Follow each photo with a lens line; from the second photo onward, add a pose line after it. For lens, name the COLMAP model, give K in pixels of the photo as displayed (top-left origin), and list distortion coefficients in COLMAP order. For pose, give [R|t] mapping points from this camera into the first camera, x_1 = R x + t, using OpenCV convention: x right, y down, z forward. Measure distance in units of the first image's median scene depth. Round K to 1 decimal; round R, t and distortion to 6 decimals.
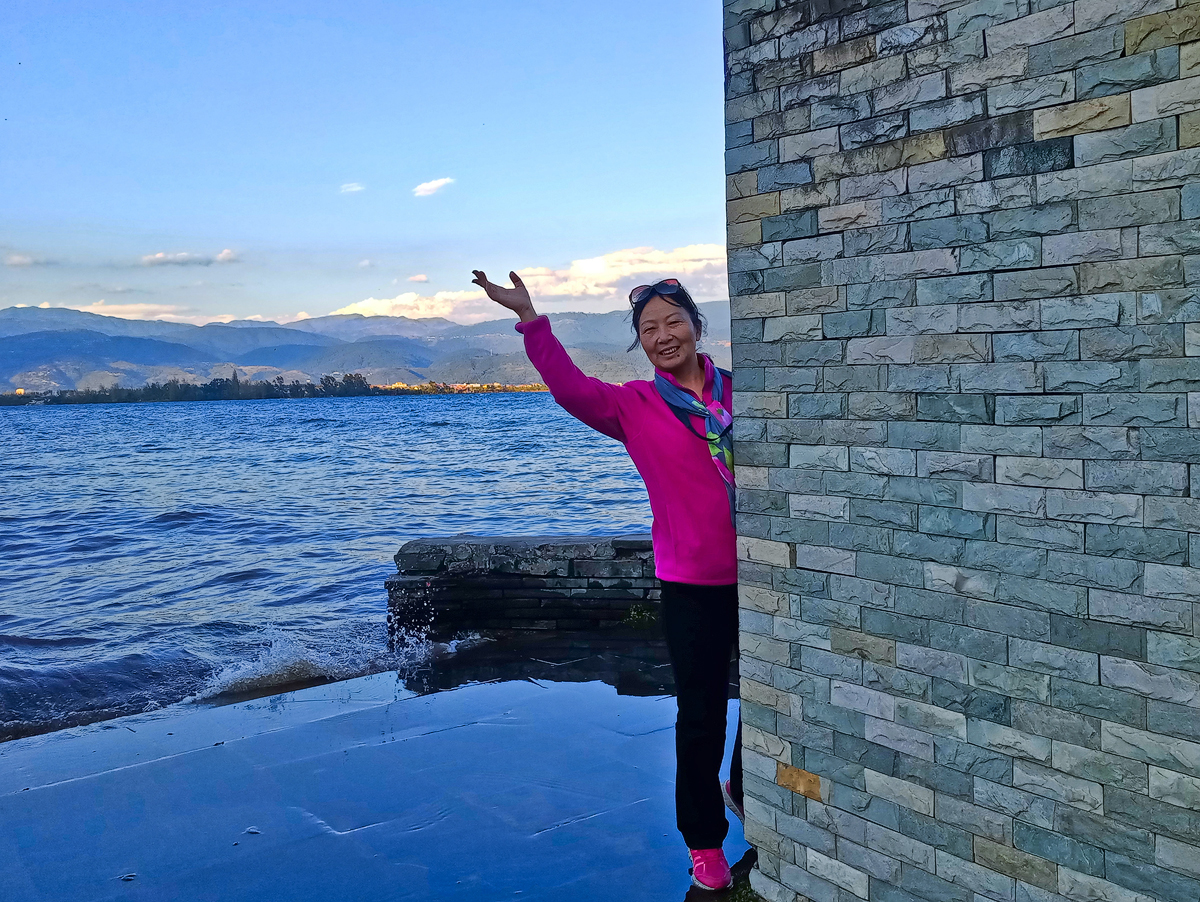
lens RADIAL K [[1061.8, 0, 602.0], [0, 1061.8, 460.8], [0, 0, 1]] dist [0.005101, -0.007220]
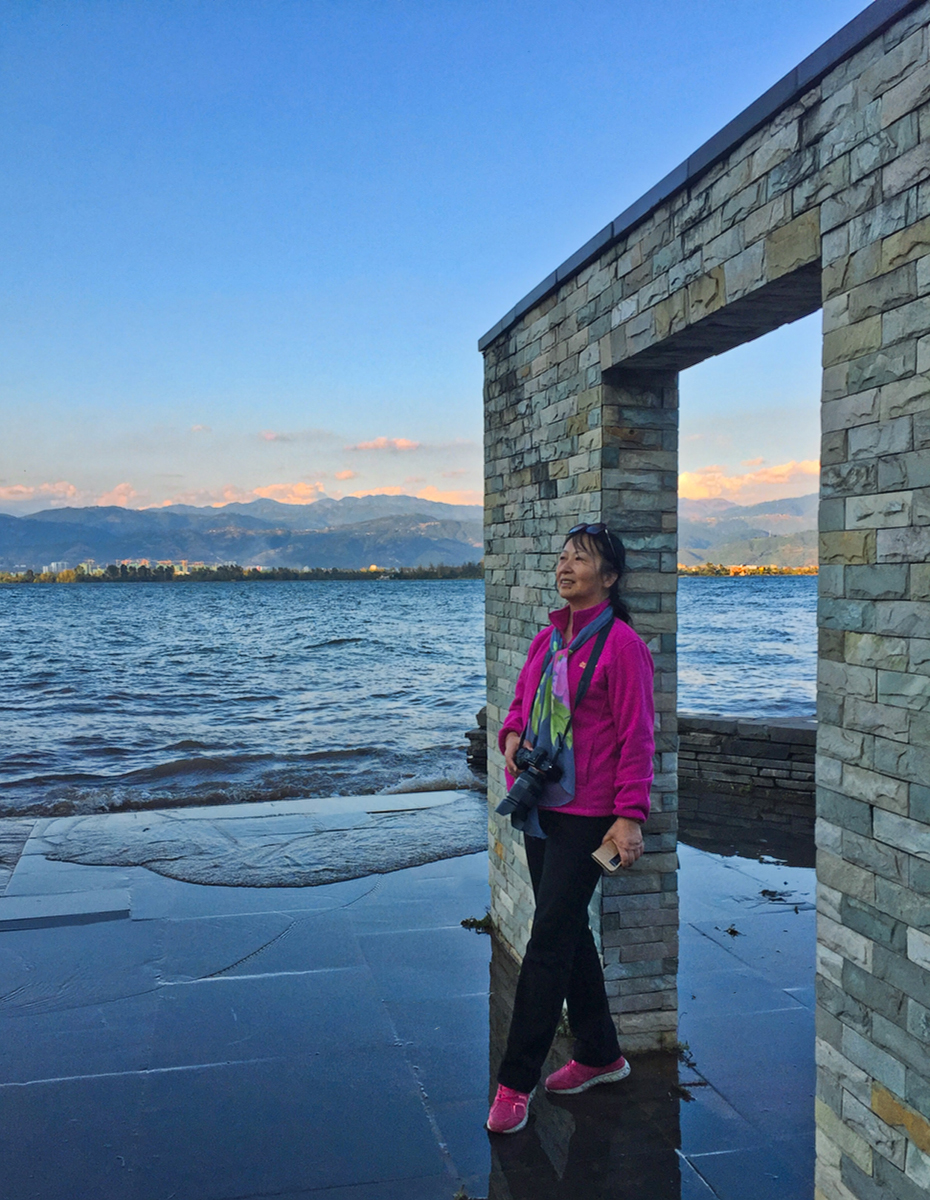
lens RADIAL K [[1091.2, 0, 465.0], [0, 1091.2, 607.5], [0, 0, 1]] dist [-0.008070, 0.000000]
pose [[0.912264, 0.017385, -0.409234, 0.905026], [-0.029233, 0.999314, -0.022714, -0.041672], [0.408558, 0.032685, 0.912147, -0.605343]]
